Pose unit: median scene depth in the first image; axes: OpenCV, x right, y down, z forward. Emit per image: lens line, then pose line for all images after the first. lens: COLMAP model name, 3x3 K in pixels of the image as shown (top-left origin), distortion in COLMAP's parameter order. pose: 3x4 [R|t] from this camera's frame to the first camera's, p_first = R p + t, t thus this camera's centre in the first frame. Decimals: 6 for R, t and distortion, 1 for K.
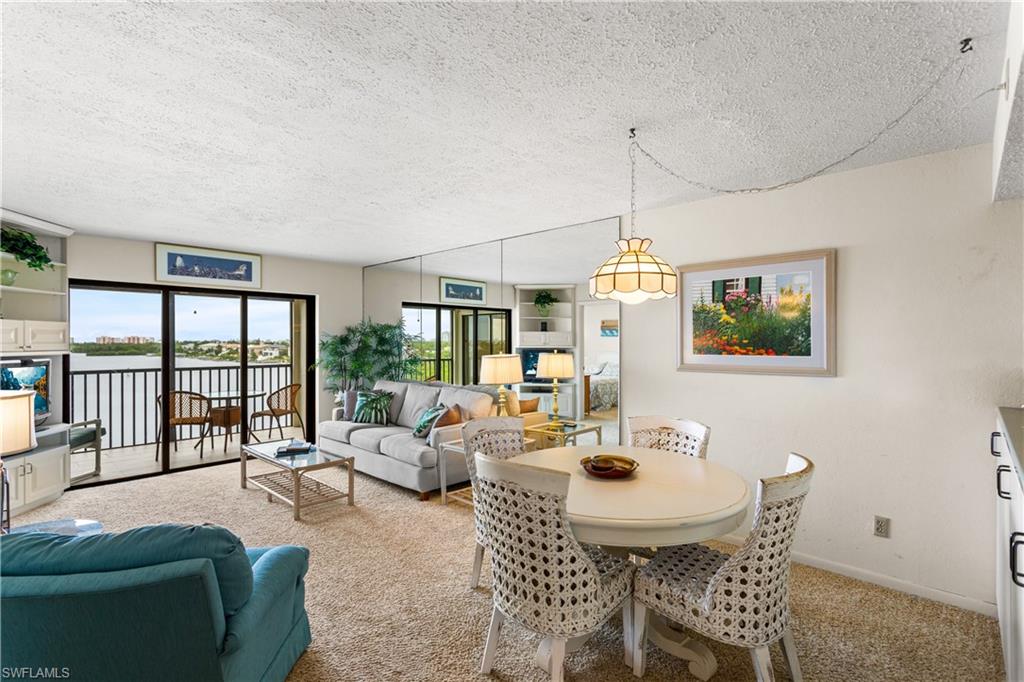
lens RADIAL K [[485.7, 0, 501.4], [0, 485.7, 341.2], [0, 0, 1]] dist [-0.005492, 0.001257]
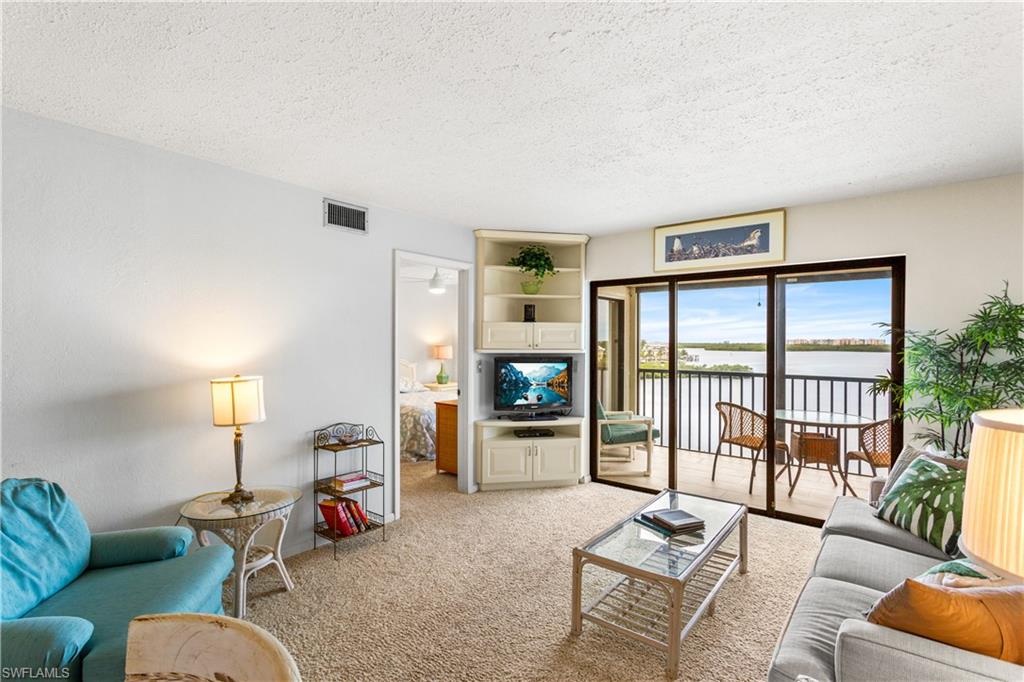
lens RADIAL K [[485.7, 0, 507.8], [0, 485.7, 346.8], [0, 0, 1]] dist [-0.005492, 0.001257]
pose [[0.084804, 0.013219, -0.996310, 0.121416], [-0.005032, 0.999905, 0.012839, -0.000085], [0.996385, 0.003925, 0.084862, 0.594983]]
